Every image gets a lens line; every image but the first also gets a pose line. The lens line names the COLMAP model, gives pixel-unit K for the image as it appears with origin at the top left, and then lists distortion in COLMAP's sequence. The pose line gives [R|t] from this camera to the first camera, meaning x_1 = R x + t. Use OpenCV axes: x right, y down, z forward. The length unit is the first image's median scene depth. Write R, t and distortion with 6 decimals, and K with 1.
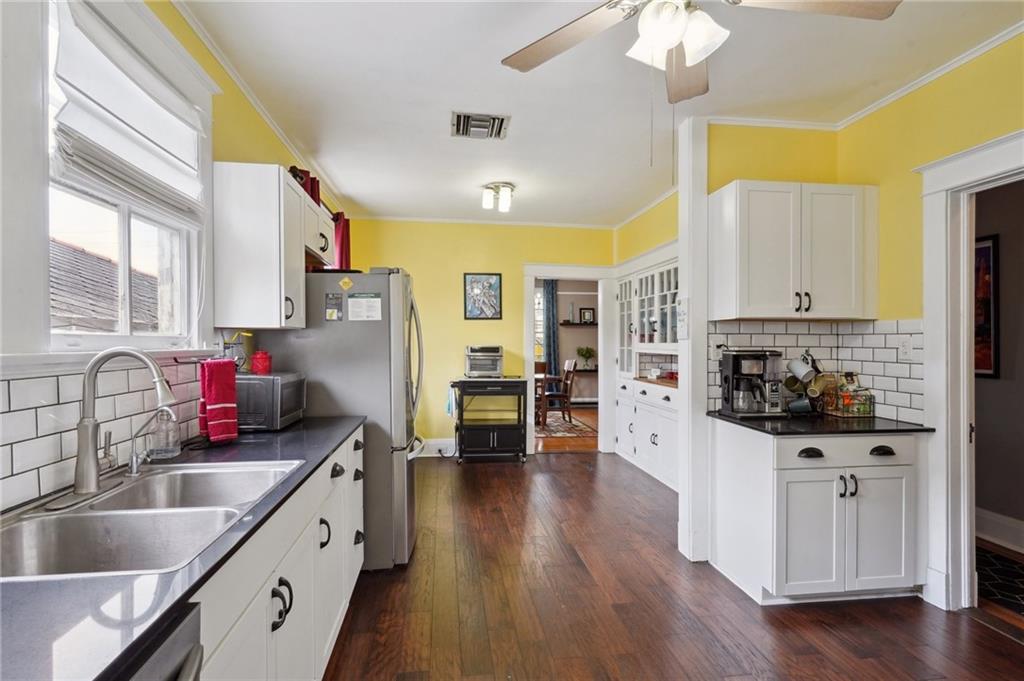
lens RADIAL K [[494.9, 0, 512.5], [0, 494.9, 345.2], [0, 0, 1]] dist [0.001407, -0.000201]
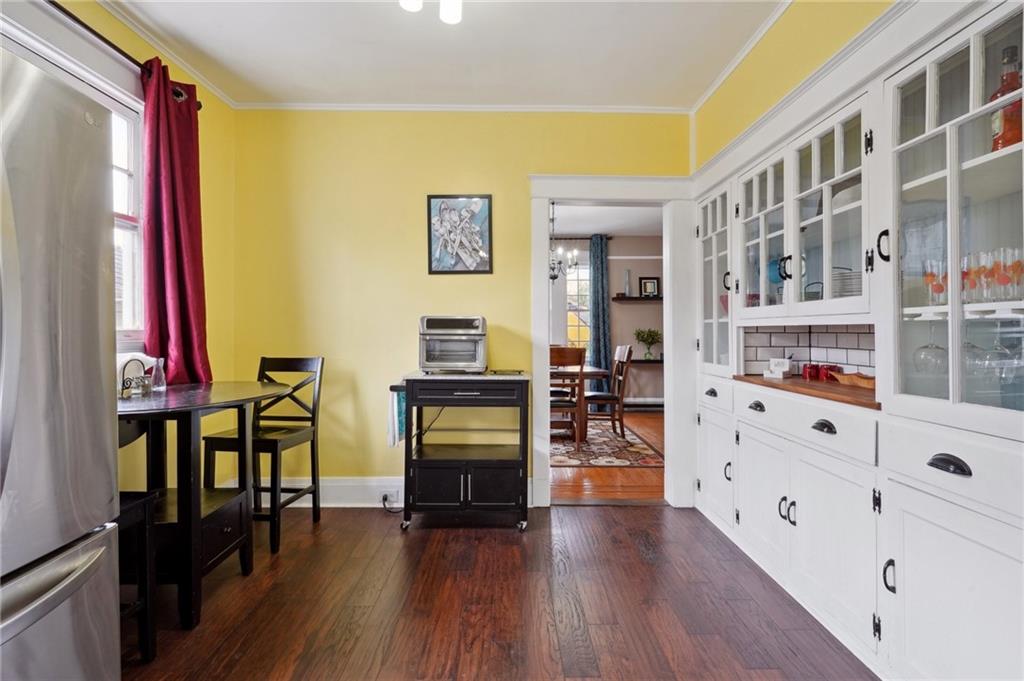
lens RADIAL K [[498.3, 0, 510.9], [0, 498.3, 330.2], [0, 0, 1]] dist [-0.001046, -0.000181]
pose [[0.991566, -0.004609, -0.129519, 0.076109], [0.003479, 0.999954, -0.008953, 0.020496], [0.129555, 0.008427, 0.991536, 0.422314]]
